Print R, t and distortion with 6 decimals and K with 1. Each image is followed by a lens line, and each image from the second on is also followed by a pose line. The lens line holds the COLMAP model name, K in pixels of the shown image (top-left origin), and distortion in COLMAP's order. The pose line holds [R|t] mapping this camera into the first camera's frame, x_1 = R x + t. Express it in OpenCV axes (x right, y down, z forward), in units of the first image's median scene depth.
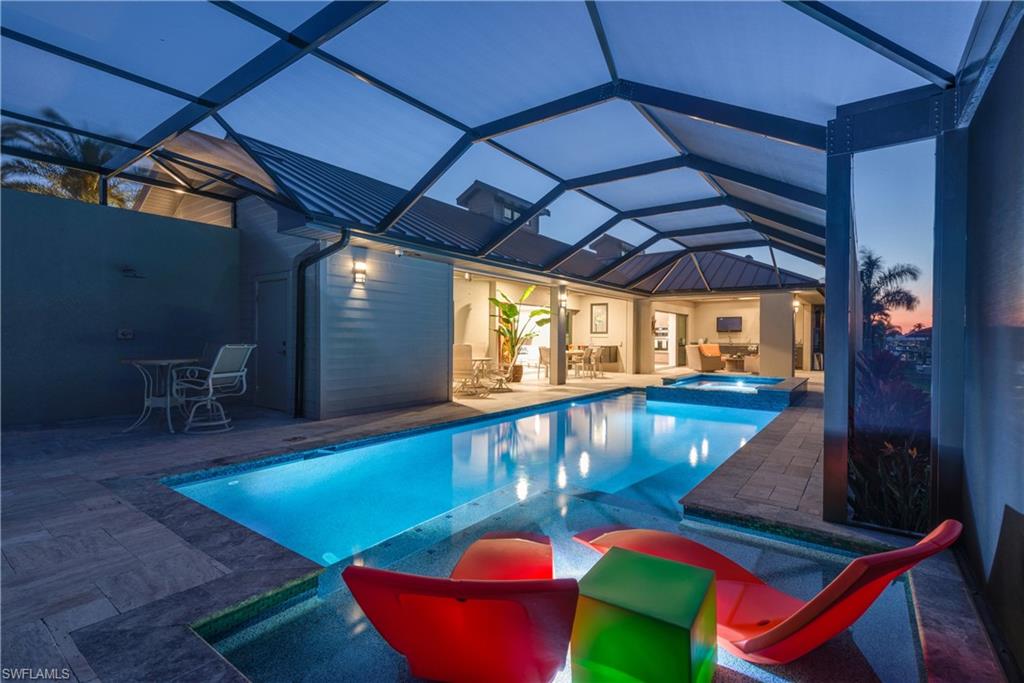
lens RADIAL K [[468.2, 0, 511.1], [0, 468.2, 342.1], [0, 0, 1]] dist [0.015668, 0.000076]
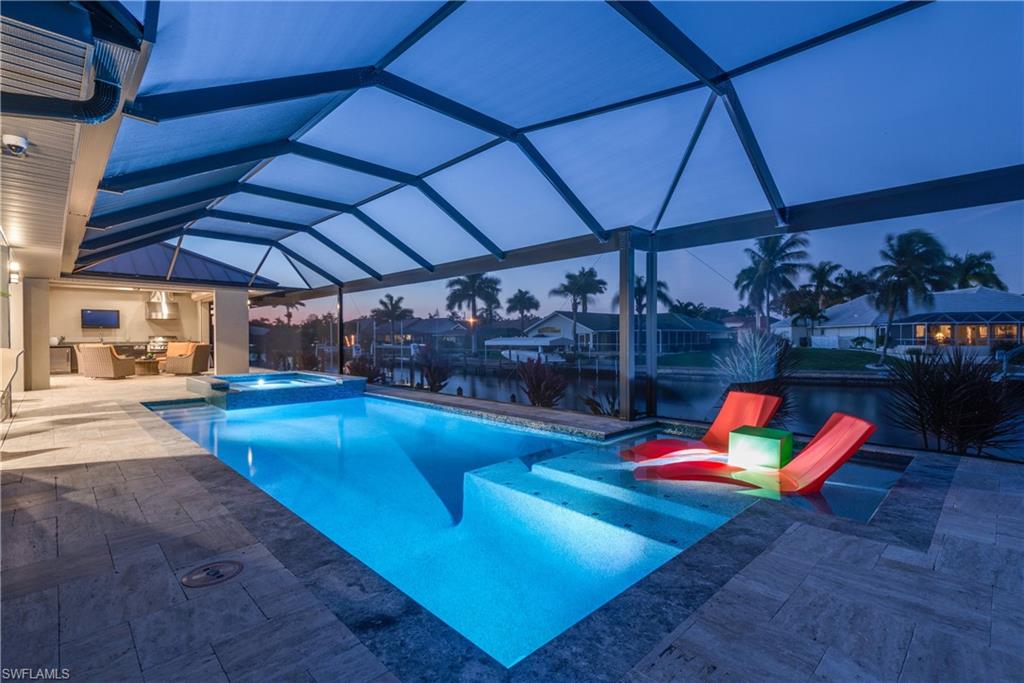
lens RADIAL K [[468.2, 0, 509.8], [0, 468.2, 341.6], [0, 0, 1]] dist [0.015668, 0.000076]
pose [[0.163685, -0.012337, 0.986436, -1.619422], [0.009487, 0.999895, 0.010931, -0.007582], [-0.986467, 0.007569, 0.163784, 1.288945]]
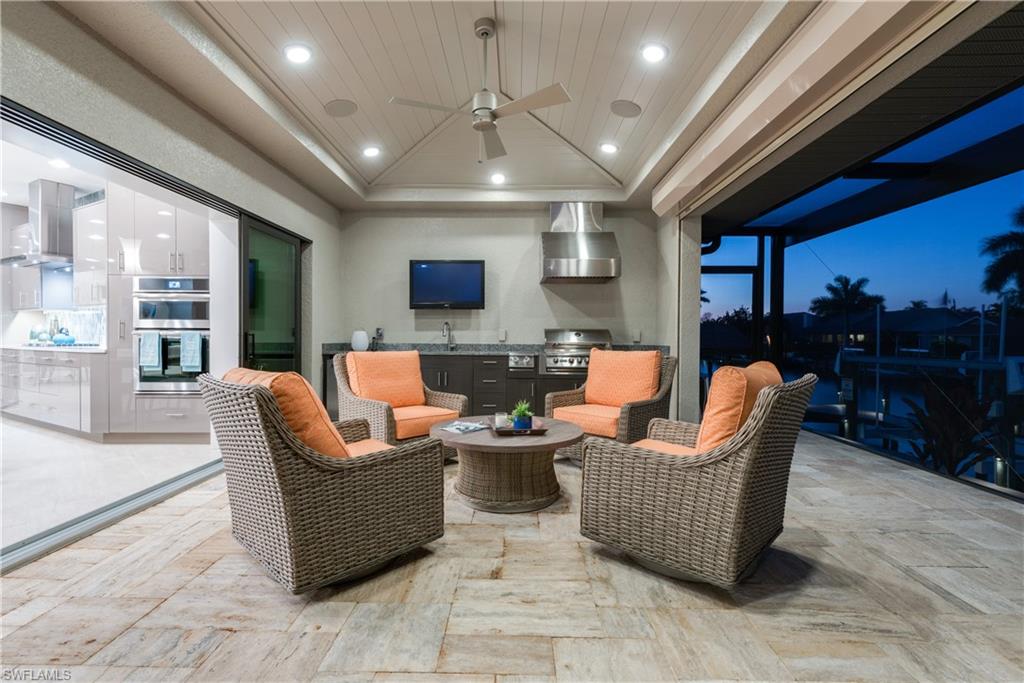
lens RADIAL K [[468.2, 0, 513.2], [0, 468.2, 343.9], [0, 0, 1]] dist [0.015668, 0.000076]
pose [[0.809499, -0.008123, 0.587065, 2.326229], [0.000084, 0.999906, 0.013719, -0.019315], [-0.587121, -0.011057, 0.809423, 5.304789]]
